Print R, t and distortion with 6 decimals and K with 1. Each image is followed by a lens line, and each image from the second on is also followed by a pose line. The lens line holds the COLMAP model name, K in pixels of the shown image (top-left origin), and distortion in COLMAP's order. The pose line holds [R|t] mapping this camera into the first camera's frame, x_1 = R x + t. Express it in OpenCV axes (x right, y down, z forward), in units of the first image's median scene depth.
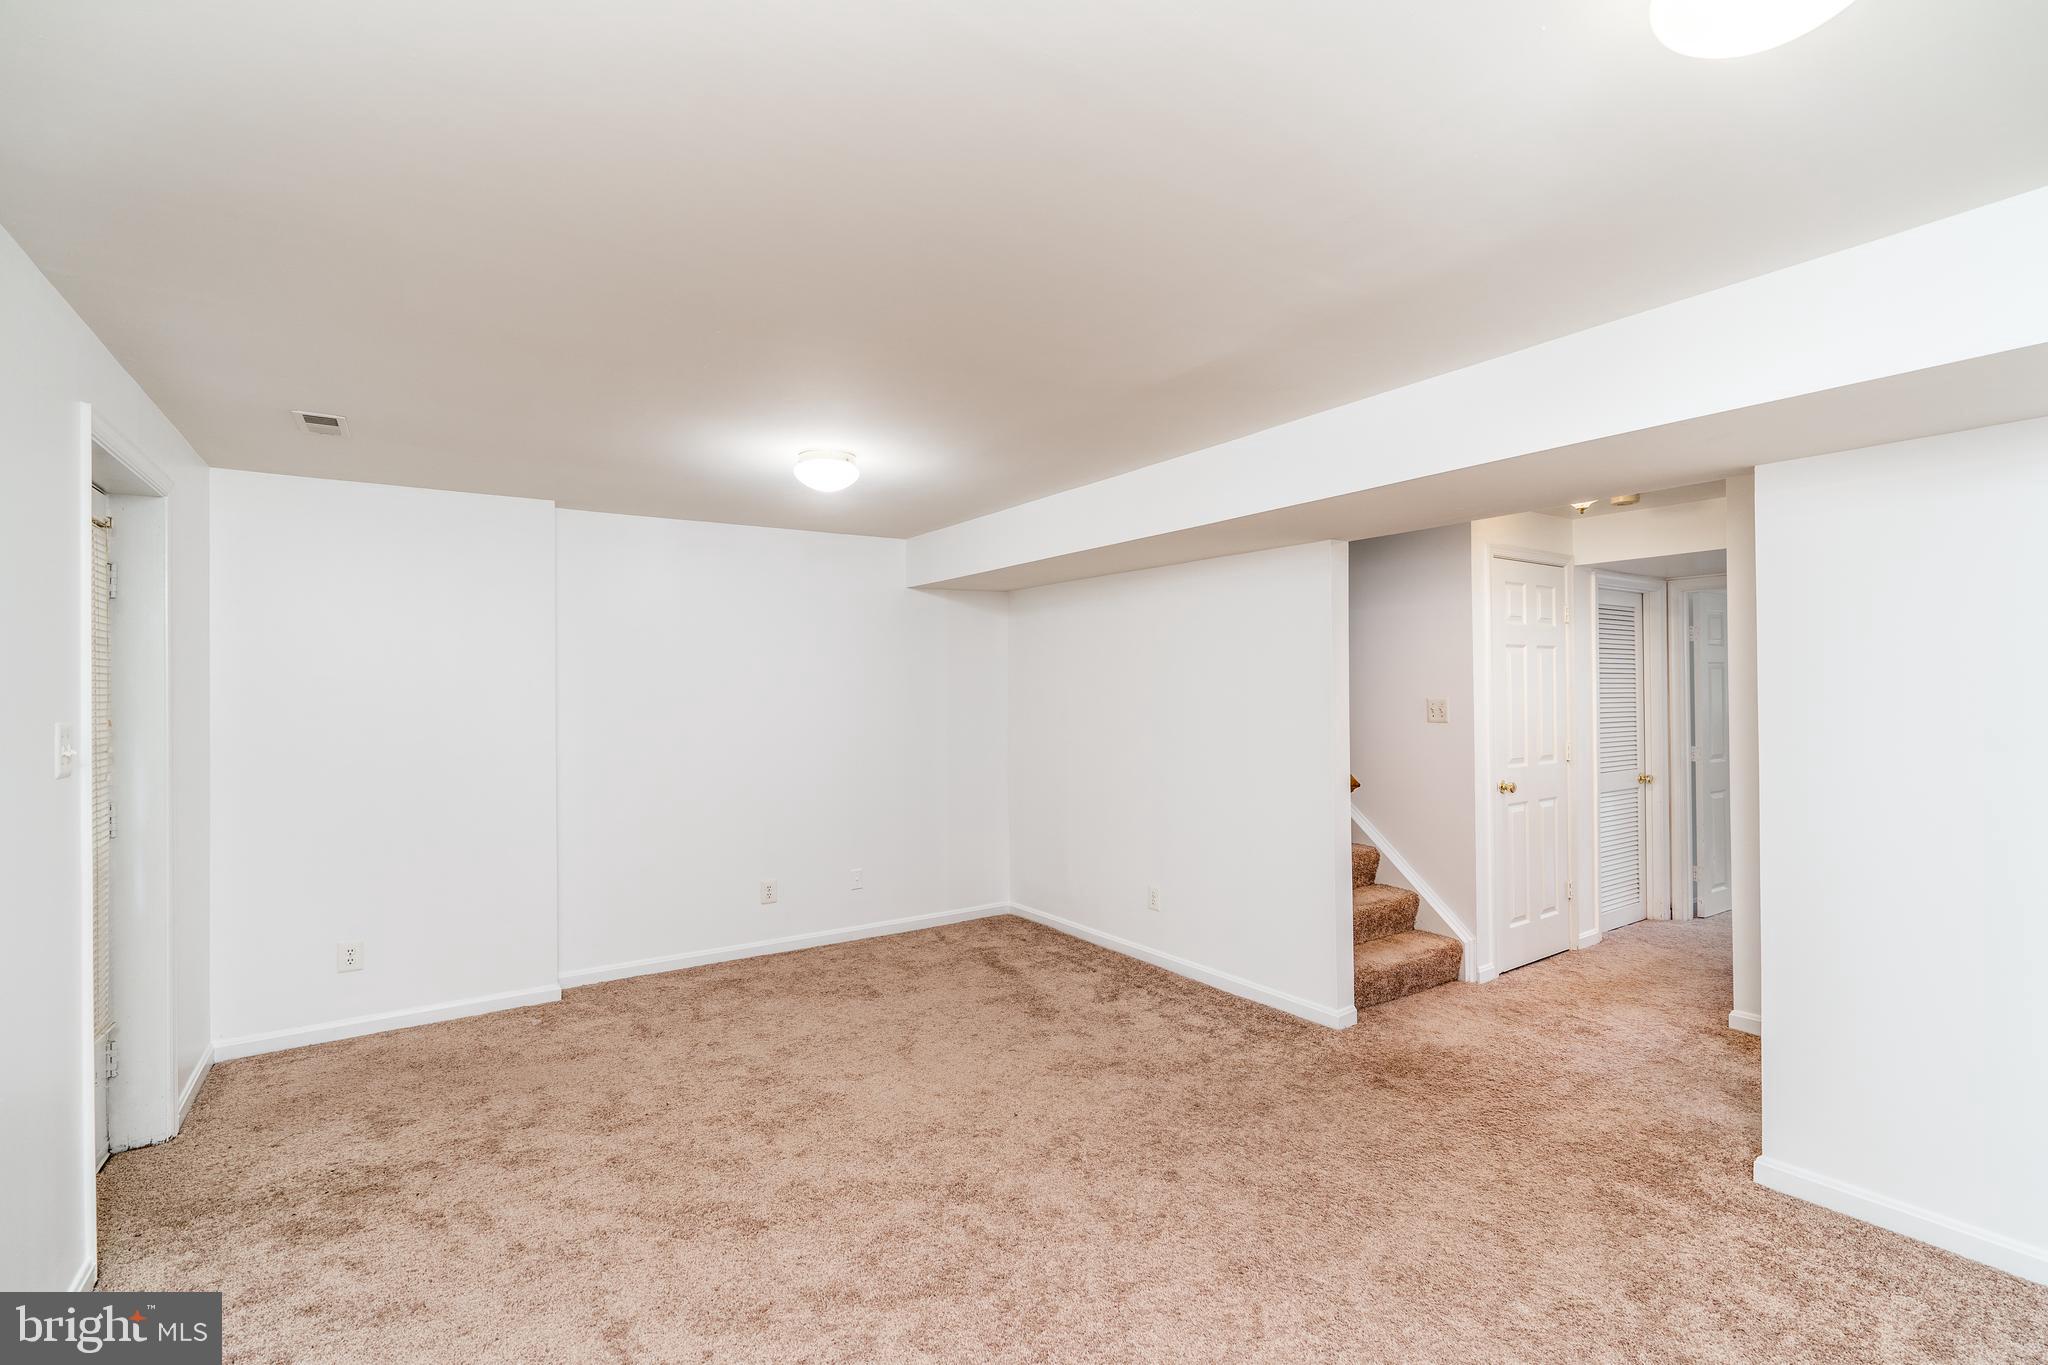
lens RADIAL K [[925.5, 0, 1031.6], [0, 925.5, 688.5], [0, 0, 1]] dist [-0.000076, 0.000853]
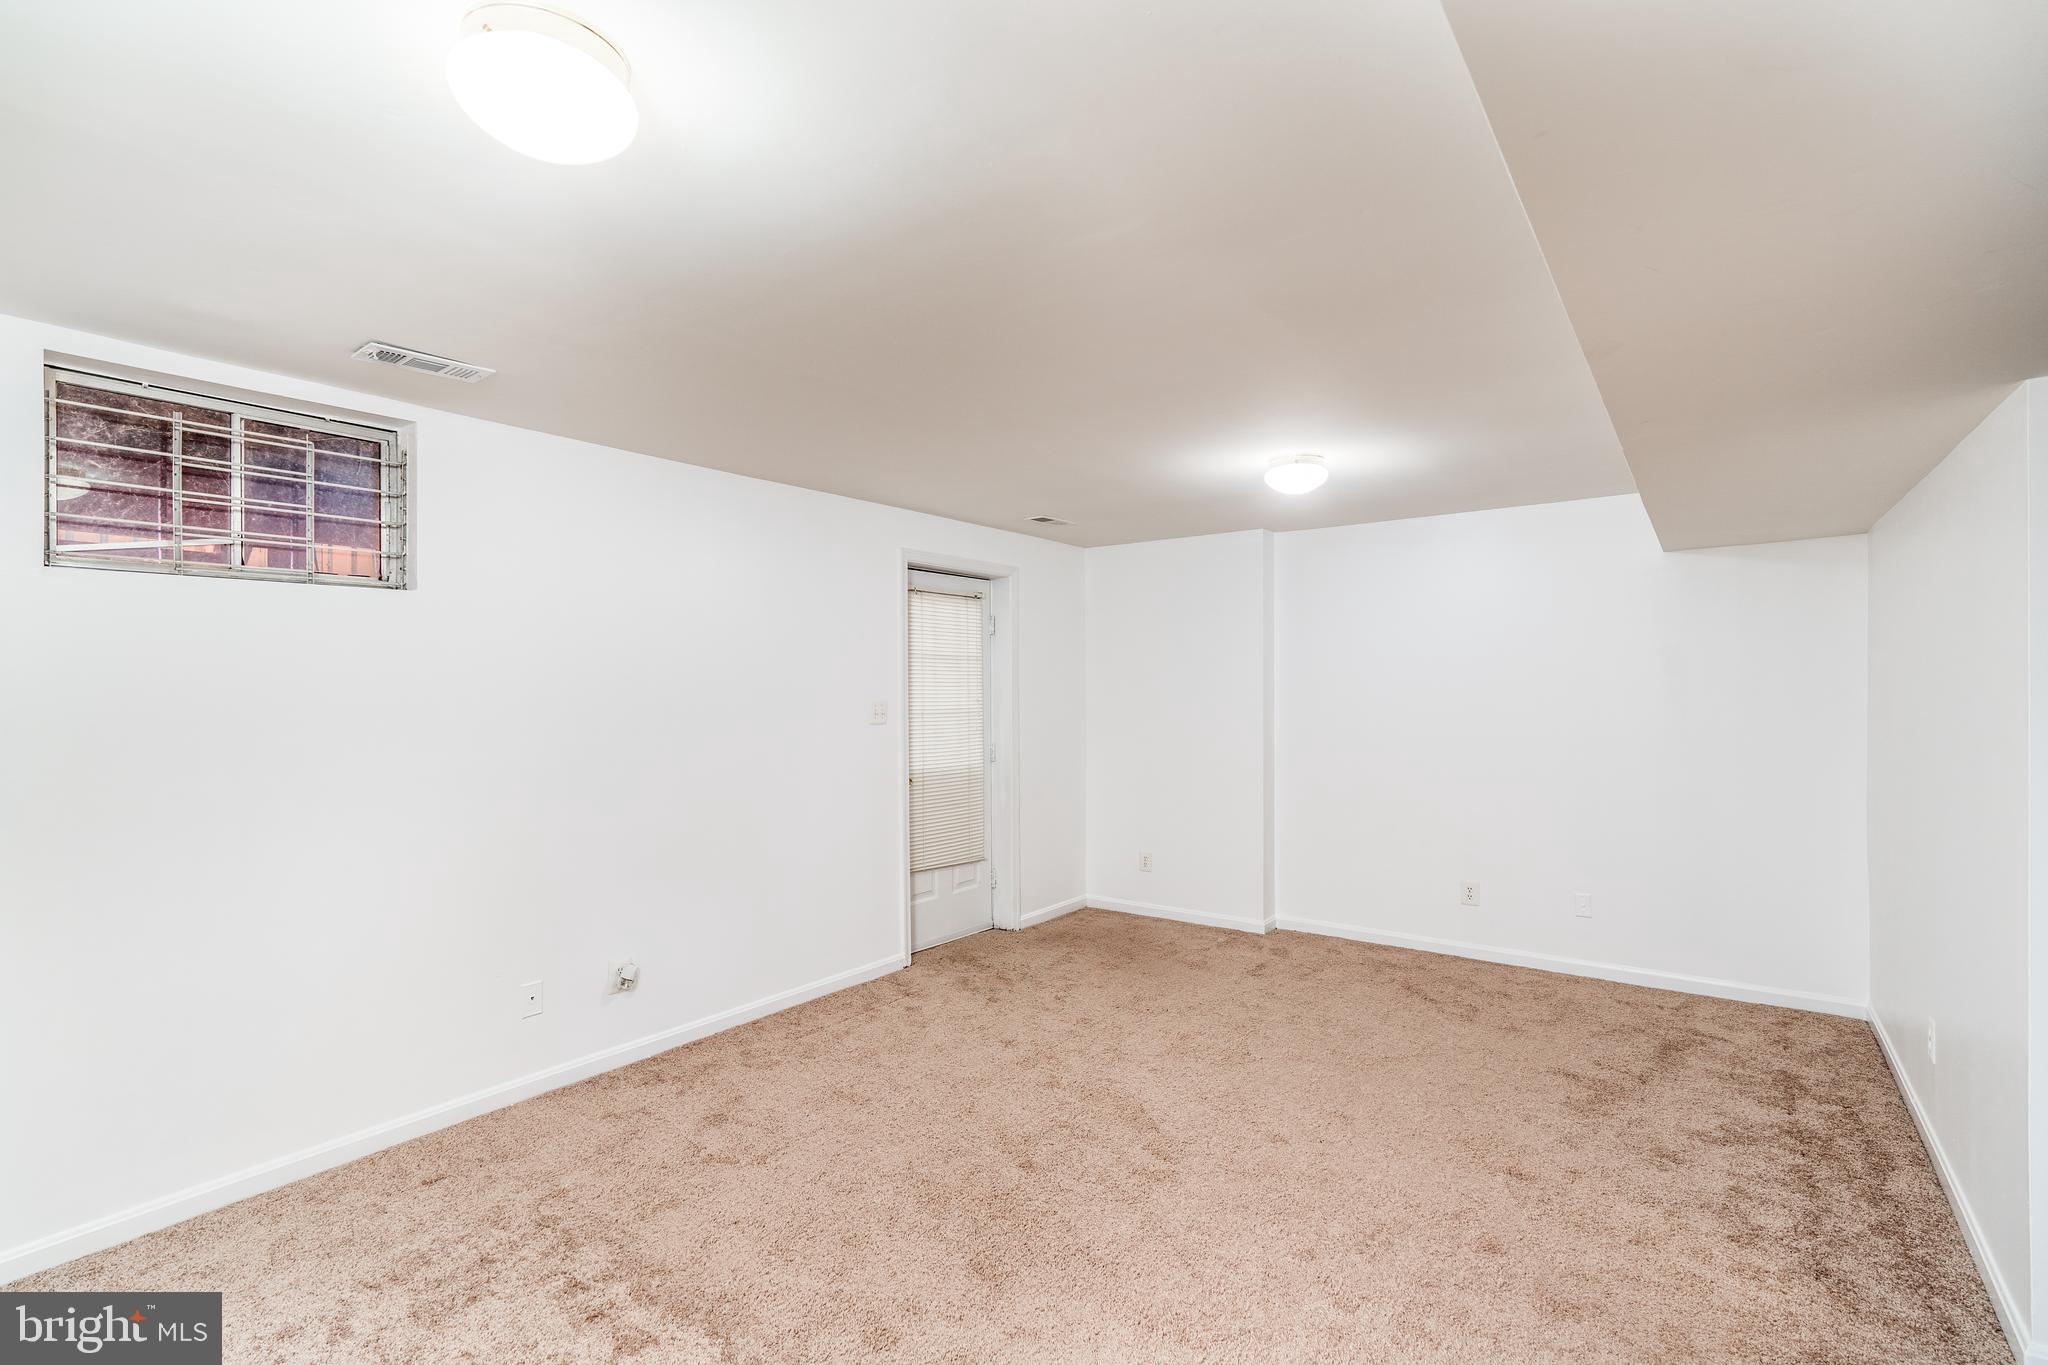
lens RADIAL K [[925.5, 0, 1031.6], [0, 925.5, 688.5], [0, 0, 1]] dist [-0.000076, 0.000853]
pose [[0.327484, 0.005624, -0.944840, 0.541184], [0.005249, 0.999956, 0.007772, -0.001843], [0.944842, -0.007505, 0.327440, 0.301155]]
